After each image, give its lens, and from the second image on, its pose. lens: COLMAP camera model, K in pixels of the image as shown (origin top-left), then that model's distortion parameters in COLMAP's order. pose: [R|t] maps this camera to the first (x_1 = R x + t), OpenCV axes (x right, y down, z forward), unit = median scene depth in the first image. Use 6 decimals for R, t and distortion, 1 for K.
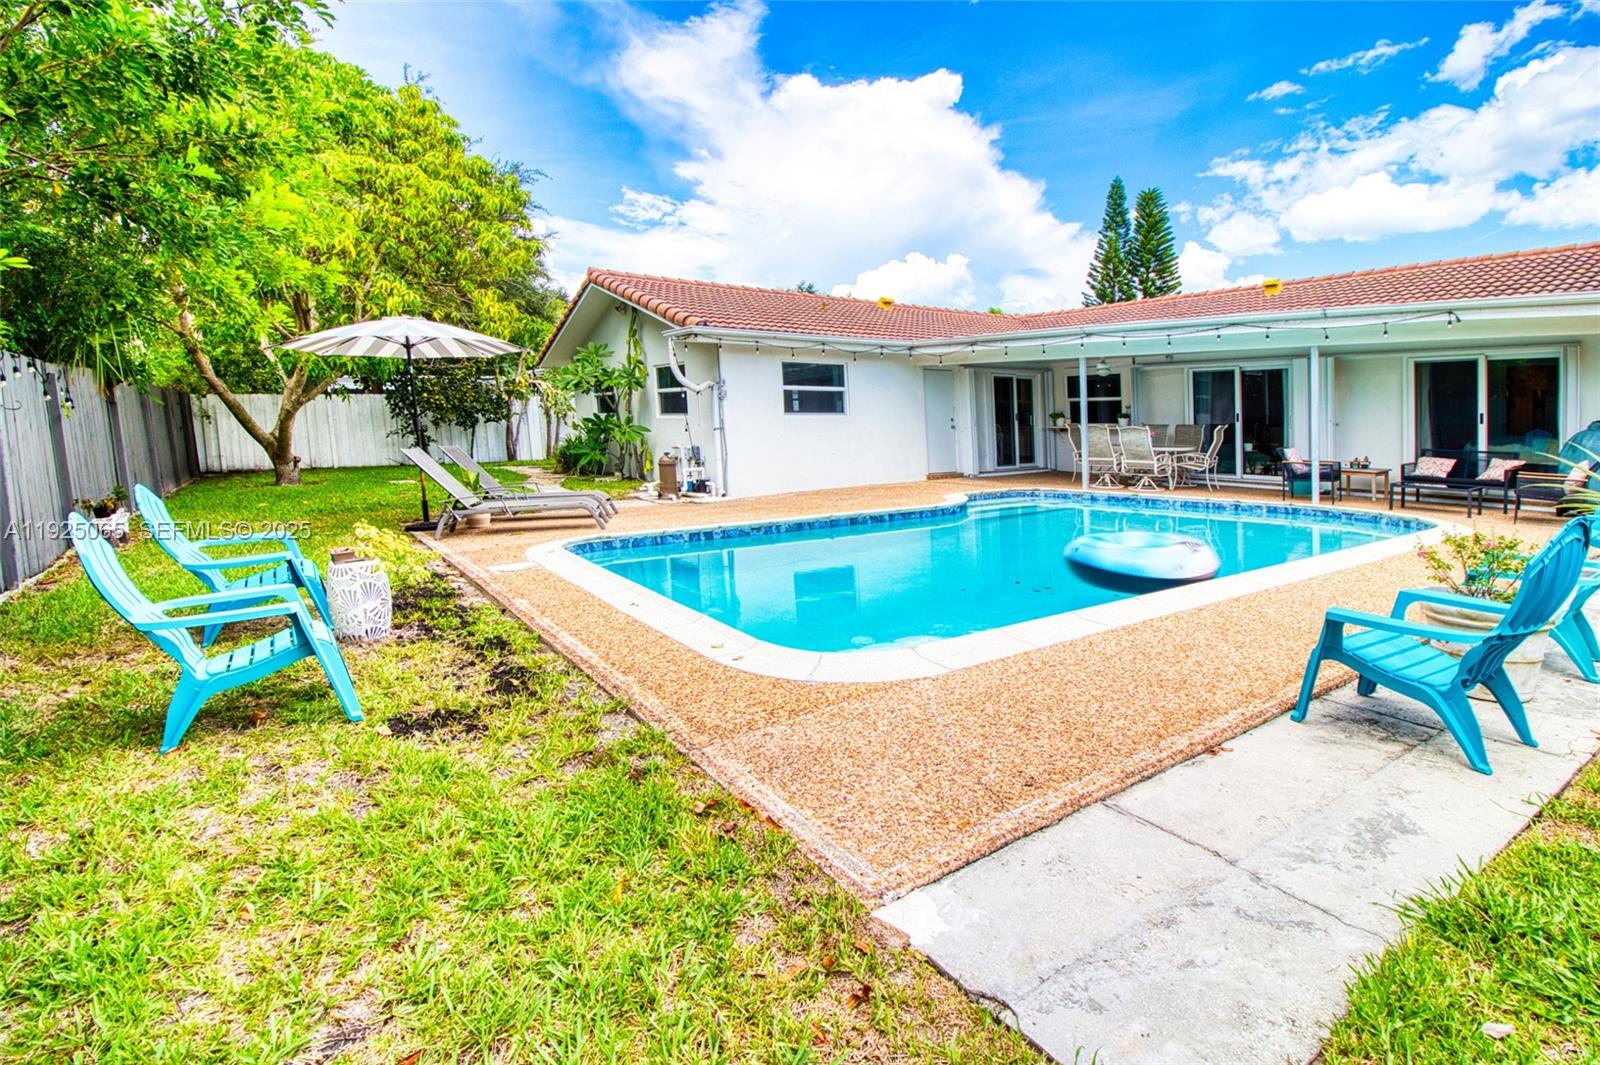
lens RADIAL K [[751.6, 0, 794.1], [0, 751.6, 519.9], [0, 0, 1]] dist [-0.013545, -0.000173]
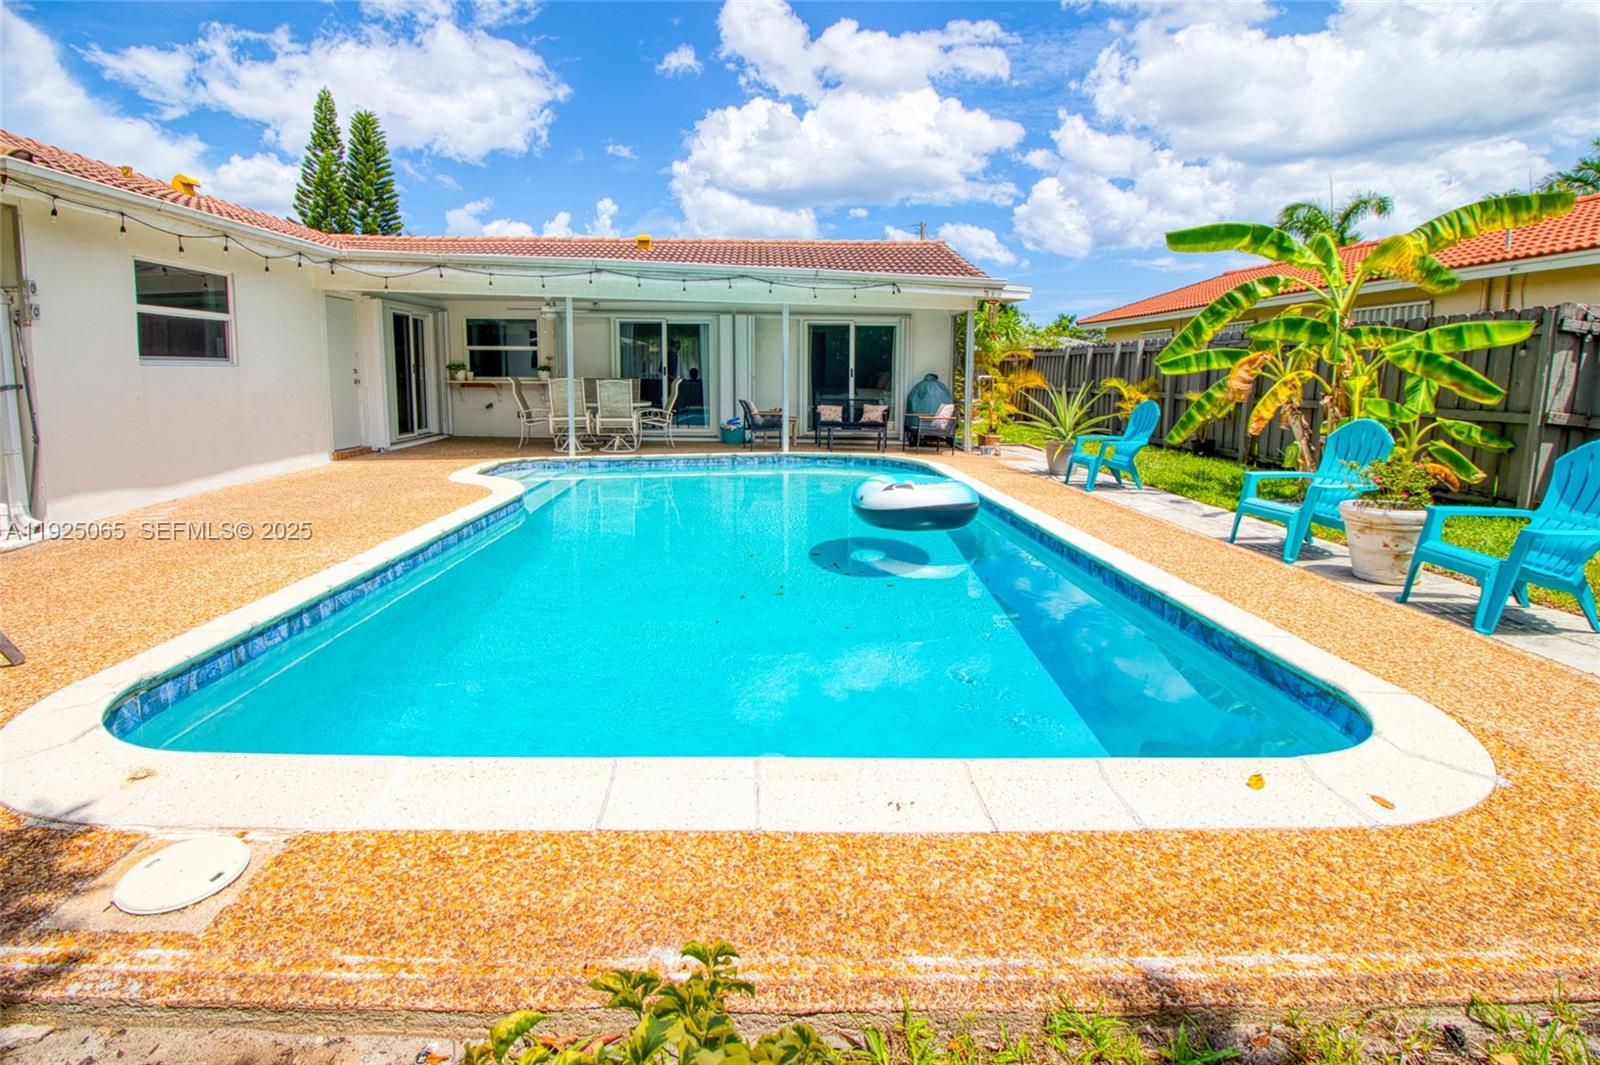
lens RADIAL K [[814.8, 0, 796.1], [0, 814.8, 455.0], [0, 0, 1]] dist [-0.014341, 0.002362]
pose [[0.560945, -0.076212, 0.824338, -0.215193], [0.103638, 0.994385, 0.021410, -0.035017], [-0.821341, 0.073423, 0.565693, 0.283480]]
